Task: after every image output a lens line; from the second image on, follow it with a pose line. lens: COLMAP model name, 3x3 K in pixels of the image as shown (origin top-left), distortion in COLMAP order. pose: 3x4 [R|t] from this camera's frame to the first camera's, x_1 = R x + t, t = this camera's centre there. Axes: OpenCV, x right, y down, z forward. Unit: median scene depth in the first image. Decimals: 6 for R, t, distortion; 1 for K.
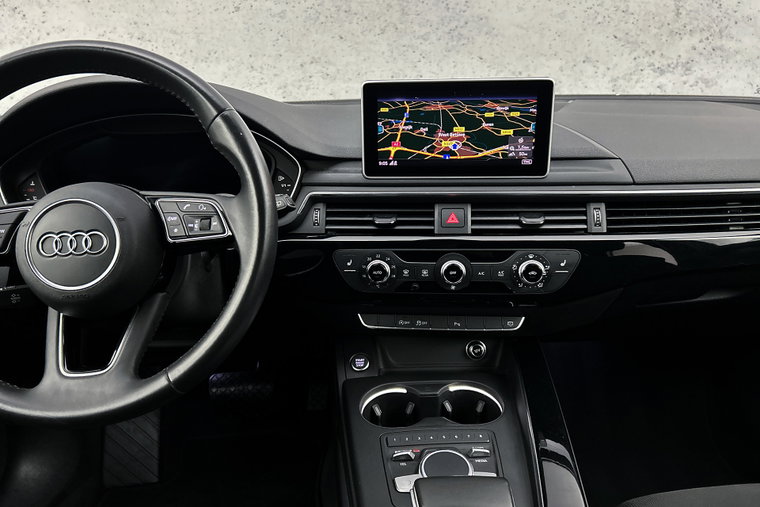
lens RADIAL K [[592.3, 0, 370.2], [0, 592.3, 267.4], [0, 0, 1]] dist [0.059879, -0.068383]
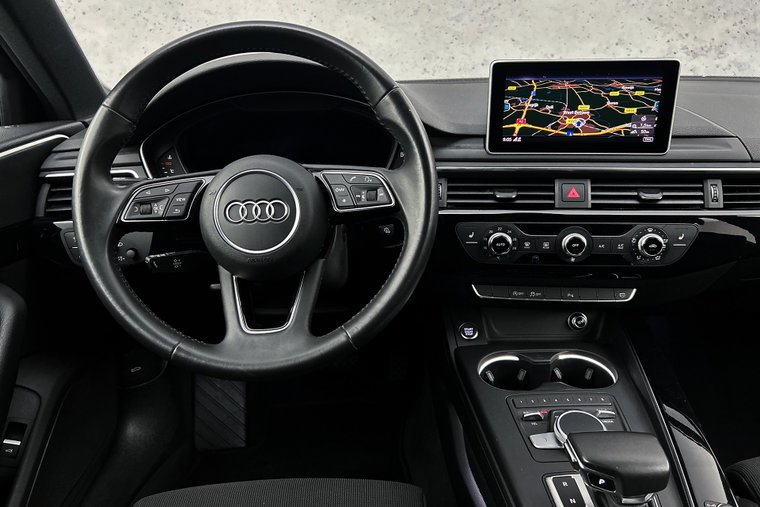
lens RADIAL K [[592.3, 0, 373.7], [0, 592.3, 261.7], [0, 0, 1]] dist [0.059879, -0.068383]
pose [[0.999896, 0.010201, -0.010152, -0.199309], [-0.010004, 0.999765, 0.019241, 0.021182], [0.010346, -0.019138, 0.999763, -0.054456]]
